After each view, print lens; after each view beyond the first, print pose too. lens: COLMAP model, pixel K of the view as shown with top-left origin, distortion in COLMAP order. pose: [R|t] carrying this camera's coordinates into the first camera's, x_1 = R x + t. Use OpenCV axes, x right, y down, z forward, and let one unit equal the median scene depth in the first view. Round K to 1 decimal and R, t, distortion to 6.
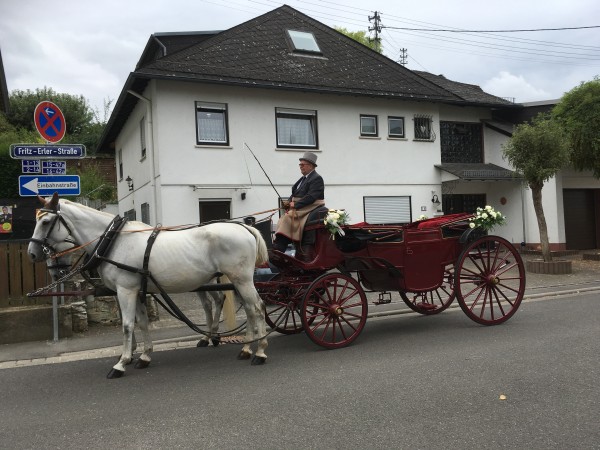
lens RADIAL K [[507.7, 0, 300.7], [0, 507.7, 222.5], [0, 0, 1]] dist [0.006896, -0.011830]
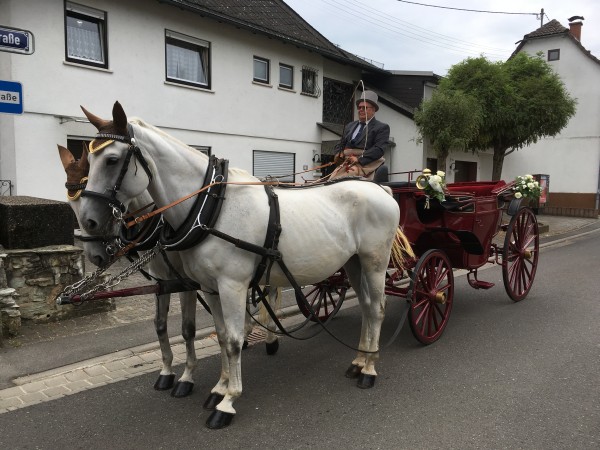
lens RADIAL K [[507.7, 0, 299.4], [0, 507.7, 229.0], [0, 0, 1]] dist [0.006896, -0.011830]
pose [[0.907994, 0.018202, 0.418589, -0.201290], [-0.059954, 0.994419, 0.086809, 0.005097], [-0.414672, -0.103918, 0.904018, 0.165850]]
